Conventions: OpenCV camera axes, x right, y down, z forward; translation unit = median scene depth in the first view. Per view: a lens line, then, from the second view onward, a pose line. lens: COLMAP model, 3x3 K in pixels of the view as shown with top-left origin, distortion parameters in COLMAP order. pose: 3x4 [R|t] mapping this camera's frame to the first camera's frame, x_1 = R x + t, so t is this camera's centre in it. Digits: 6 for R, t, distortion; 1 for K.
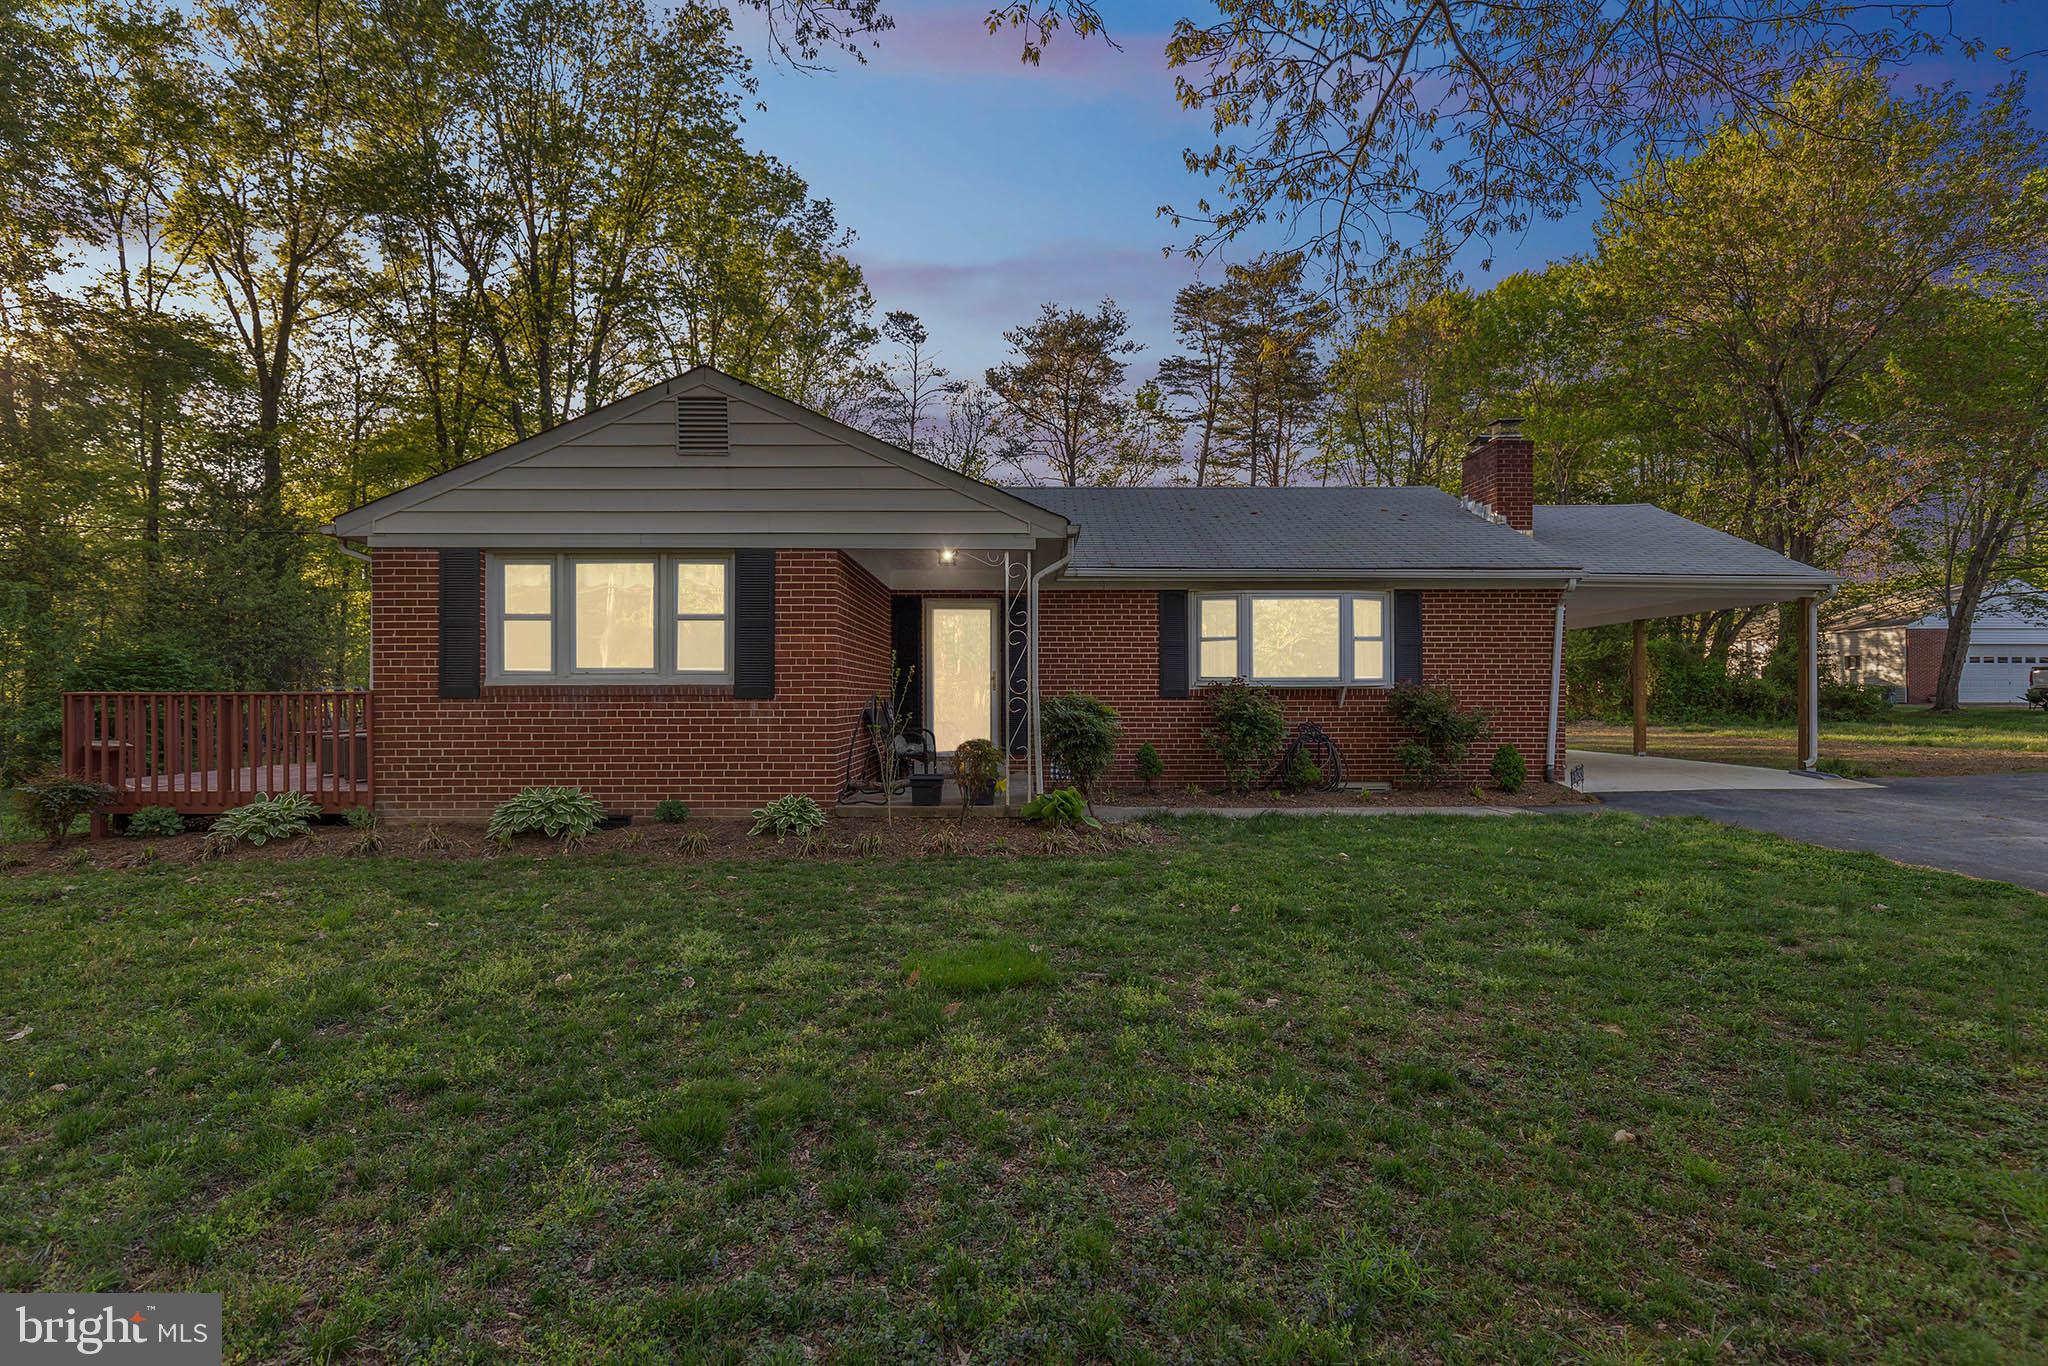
lens RADIAL K [[1023.5, 0, 1025.0], [0, 1023.5, 684.8], [0, 0, 1]] dist [0.004127, 0.000198]
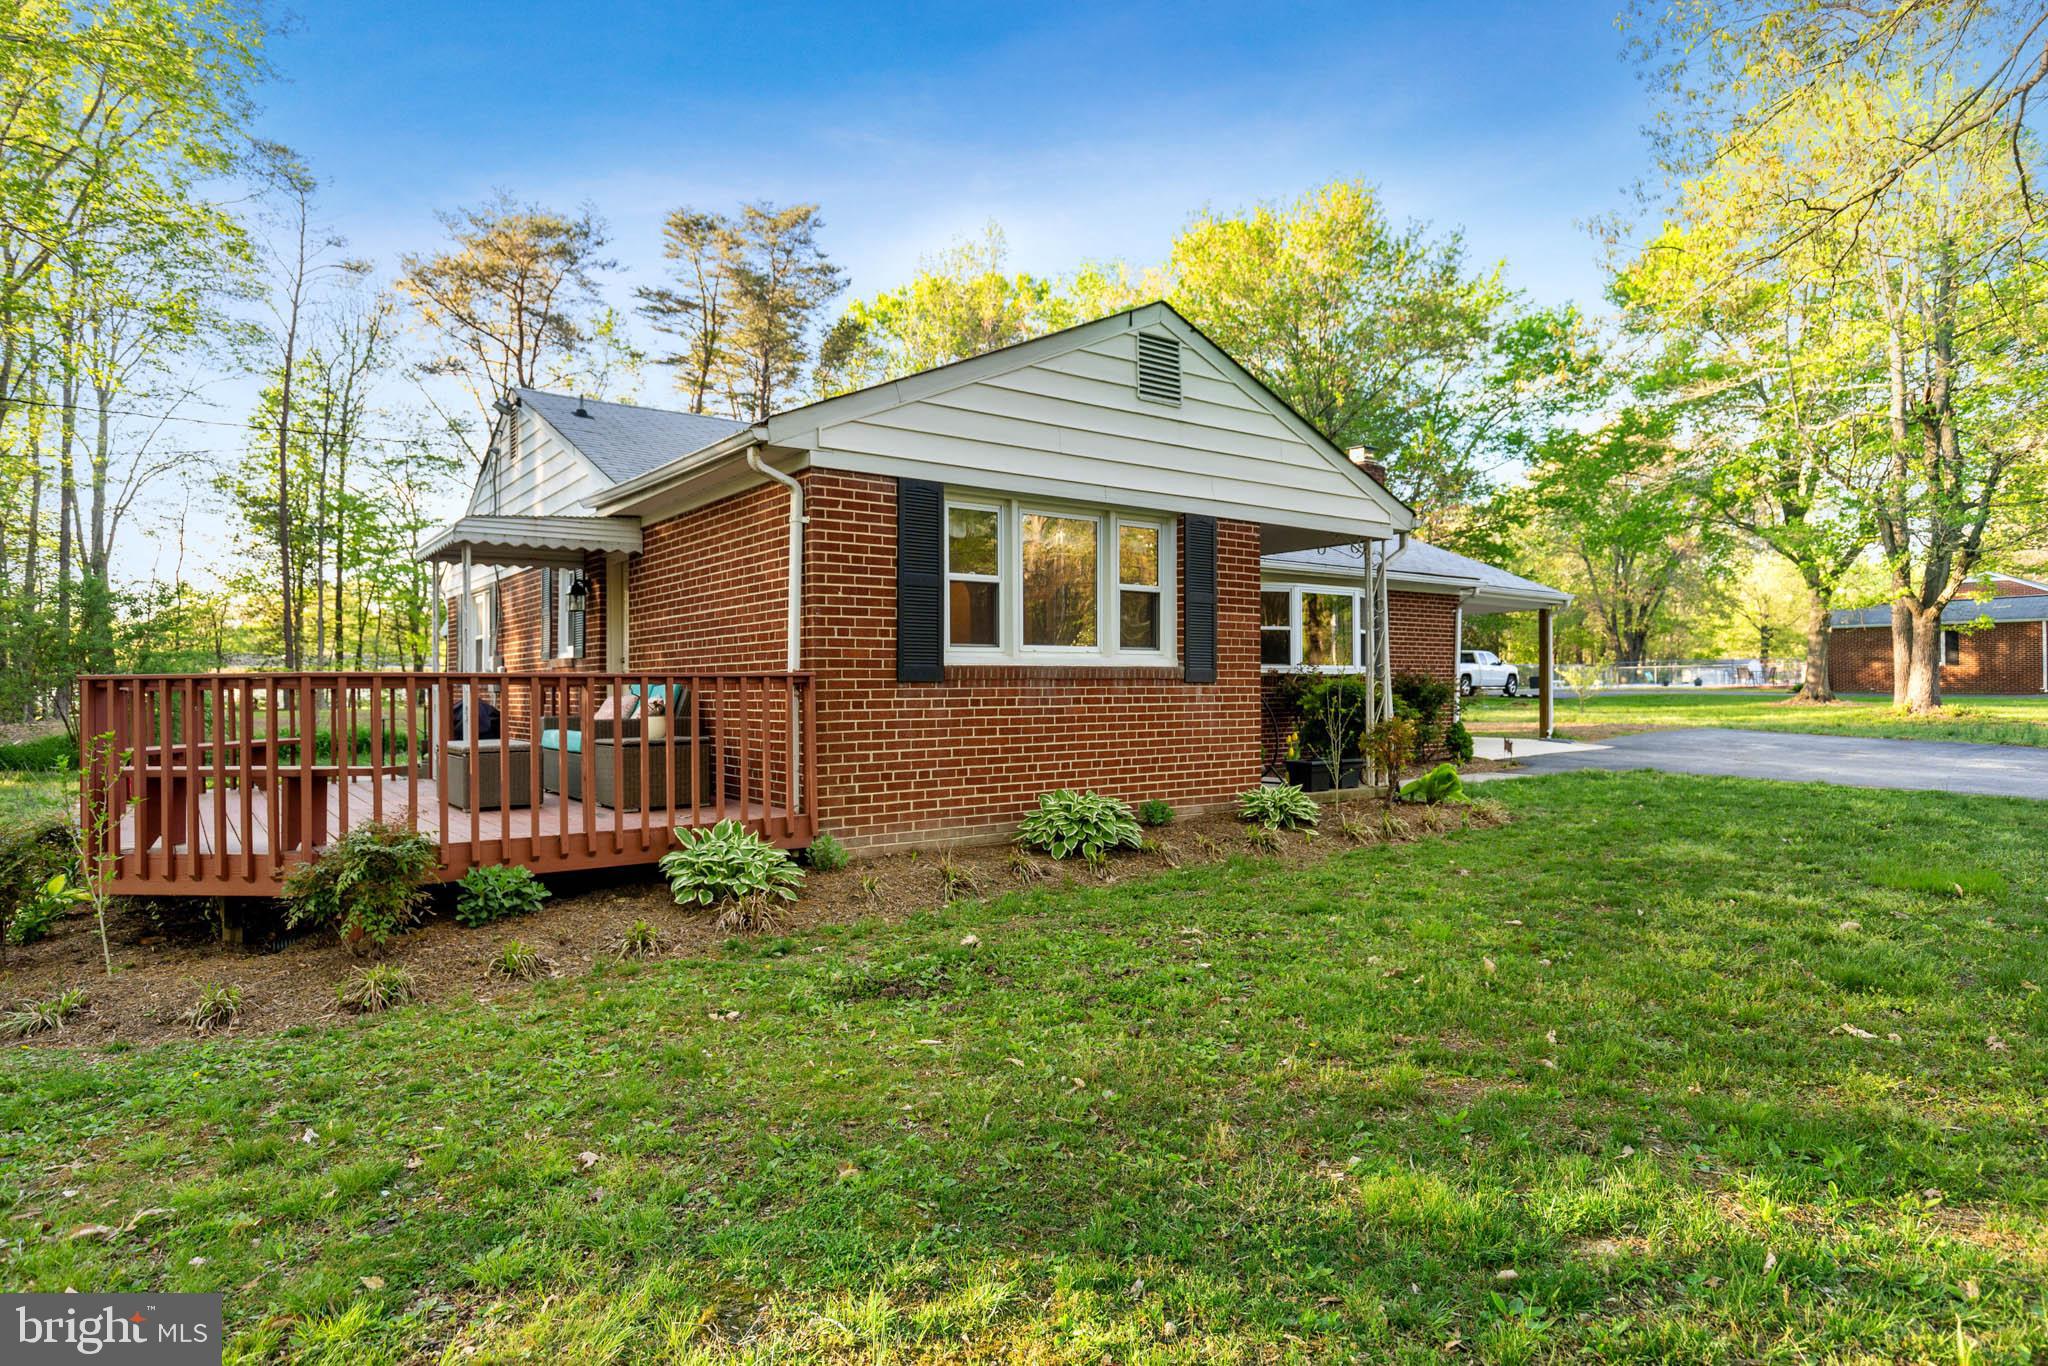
lens RADIAL K [[1186.9, 0, 1025.8], [0, 1186.9, 683.2], [0, 0, 1]] dist [-0.002681, 0.000060]
pose [[0.786771, -0.001177, 0.617244, -1.022475], [0.002130, 0.999997, -0.000809, 0.014791], [-0.617242, 0.001951, 0.786771, 0.273571]]
